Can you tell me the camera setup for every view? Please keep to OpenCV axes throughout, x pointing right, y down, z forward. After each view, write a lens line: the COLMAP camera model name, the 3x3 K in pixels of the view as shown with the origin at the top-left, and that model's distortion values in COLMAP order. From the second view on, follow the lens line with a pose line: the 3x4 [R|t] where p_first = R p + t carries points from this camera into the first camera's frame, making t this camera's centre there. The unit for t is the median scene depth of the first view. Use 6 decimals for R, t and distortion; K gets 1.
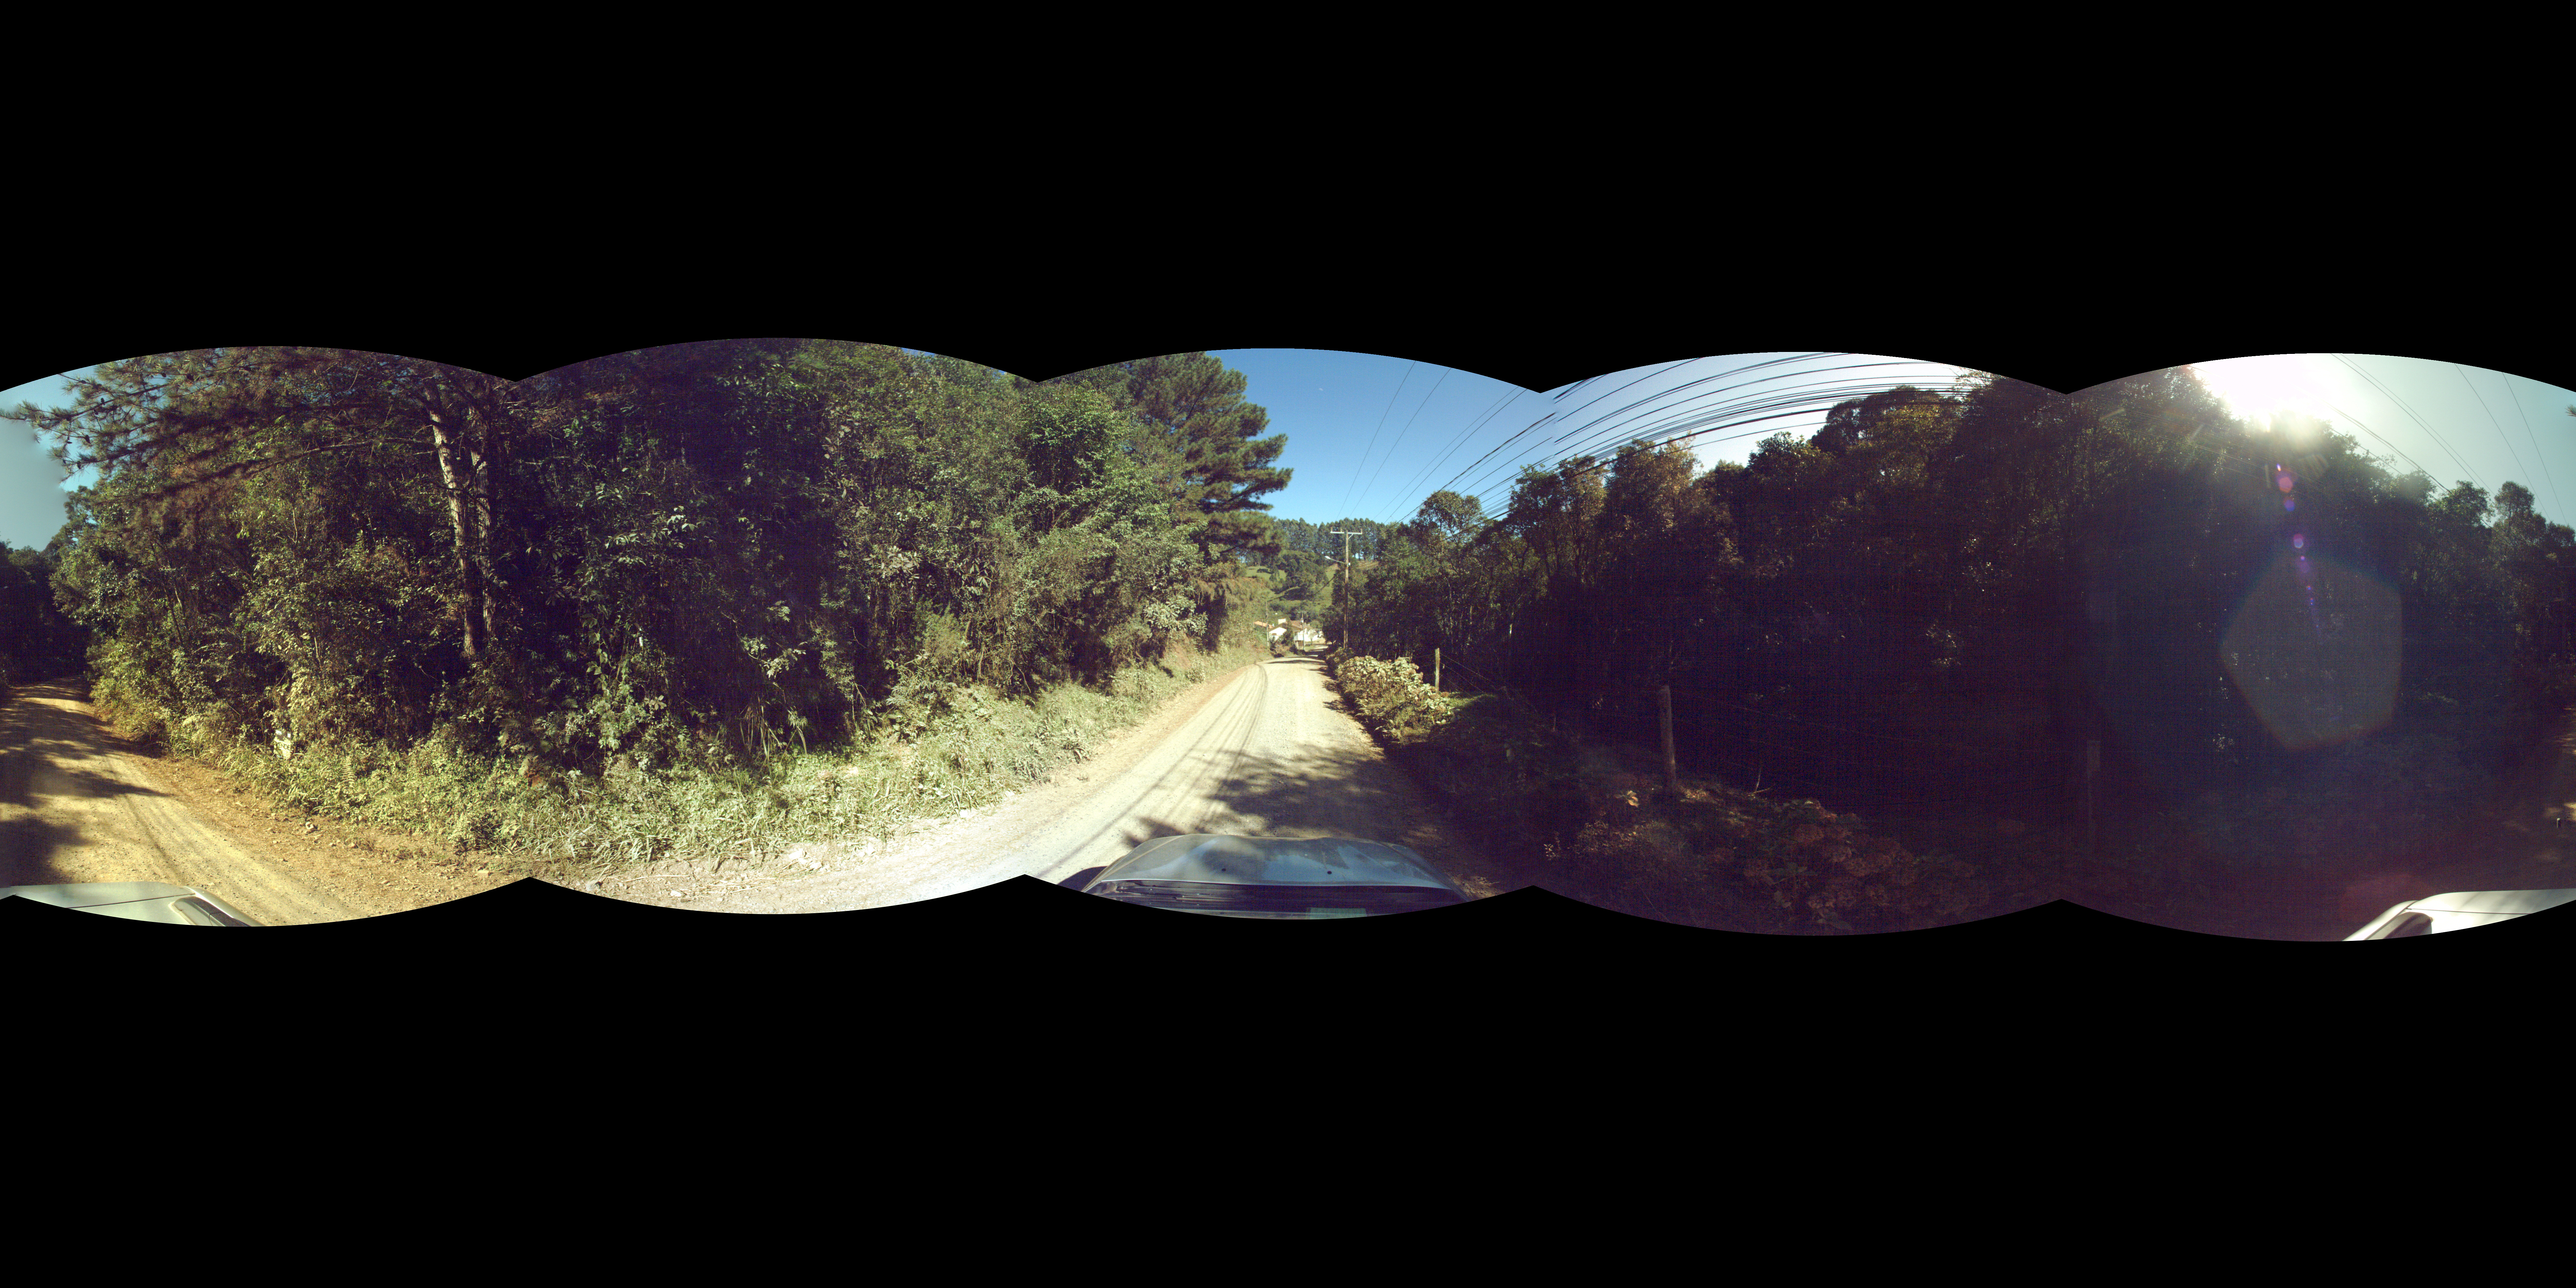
lens RADIAL K [[2975.6, 0, 1314.3], [0, 2975.6, 600.2], [0, 0, 1]] dist [-0.114841, 0.000000]
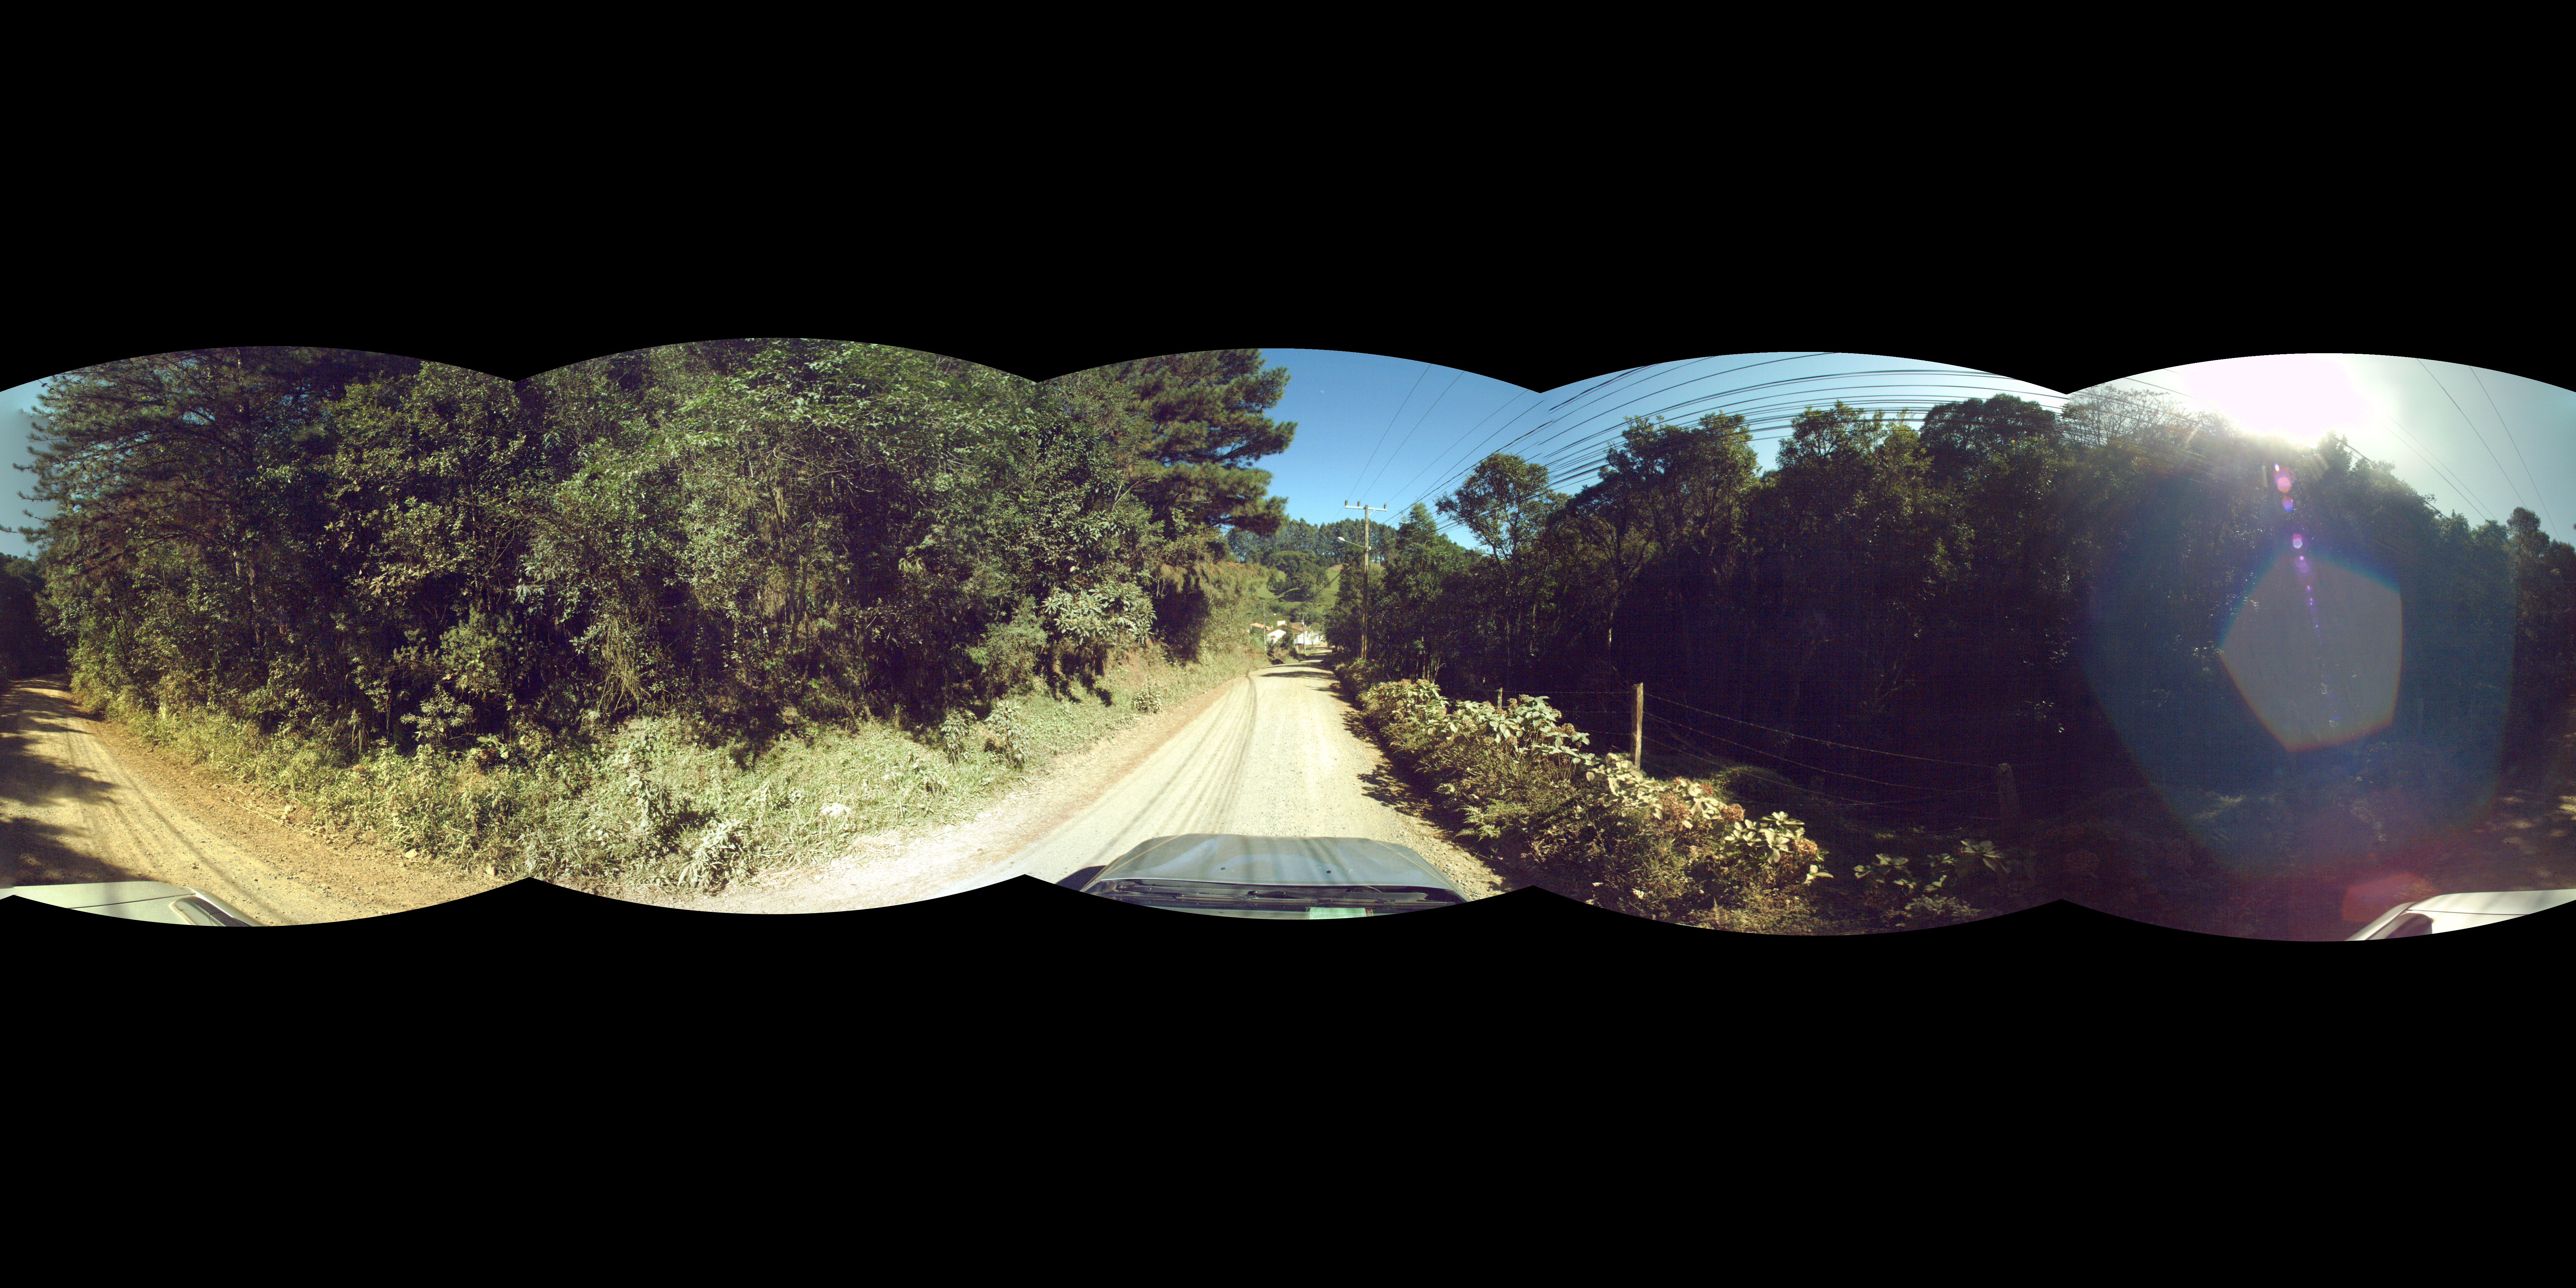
lens RADIAL K [[2226.2, 0, 1278.3], [0, 2226.2, 638.8], [0, 0, 1]] dist [-0.016427, 0.004410]
pose [[0.999926, -0.000391, -0.012188, -0.005394], [0.000566, 0.999897, 0.014335, 0.005266], [0.012181, -0.014340, 0.999823, 0.571436]]
